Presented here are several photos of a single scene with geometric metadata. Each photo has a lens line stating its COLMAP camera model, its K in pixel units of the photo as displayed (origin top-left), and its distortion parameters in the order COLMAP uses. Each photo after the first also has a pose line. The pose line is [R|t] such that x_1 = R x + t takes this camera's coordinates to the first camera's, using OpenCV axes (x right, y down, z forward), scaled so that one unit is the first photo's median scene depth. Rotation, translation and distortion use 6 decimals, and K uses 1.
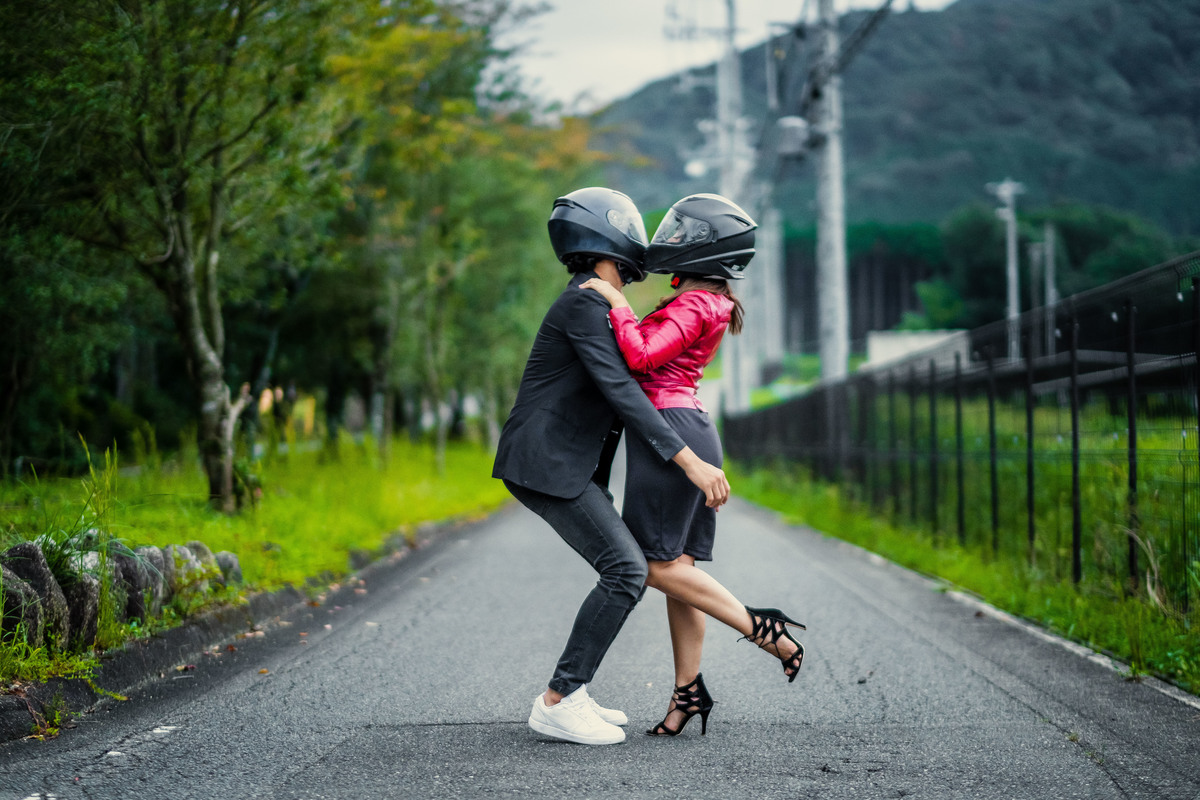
lens RADIAL K [[2913.0, 0, 600.0], [0, 2913.0, 400.0], [0, 0, 1]] dist [0.068950, -0.479906]
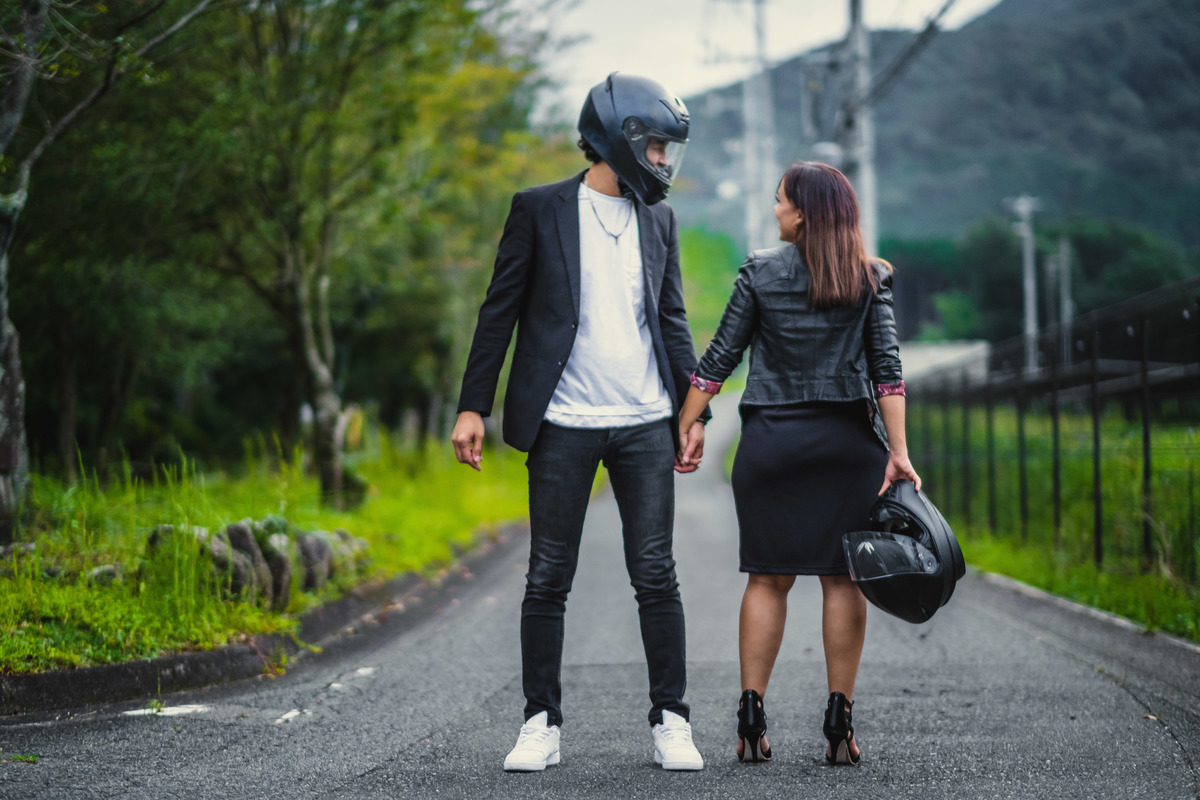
lens RADIAL K [[2913.0, 0, 600.0], [0, 2913.0, 400.0], [0, 0, 1]] dist [0.068950, -0.479906]
pose [[0.999967, -0.006642, -0.004734, -0.020156], [0.006620, 0.999968, -0.004563, 0.001976], [0.004764, 0.004531, 0.999978, -0.111177]]
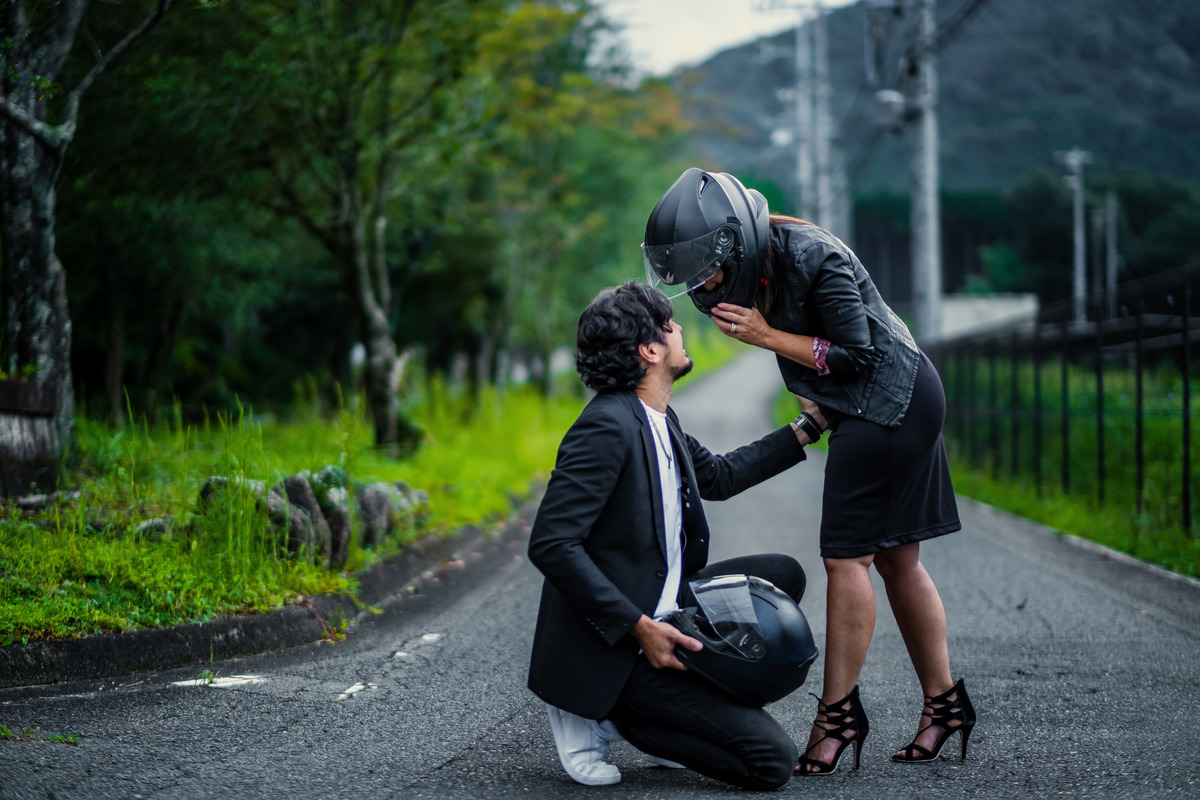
lens RADIAL K [[2867.4, 0, 600.0], [0, 2867.4, 400.0], [0, 0, 1]] dist [0.090792, -0.606347]
pose [[0.999801, 0.009174, -0.017712, -0.029451], [-0.008923, 0.999859, 0.014191, 0.001041], [0.017840, -0.014030, 0.999742, -0.063006]]
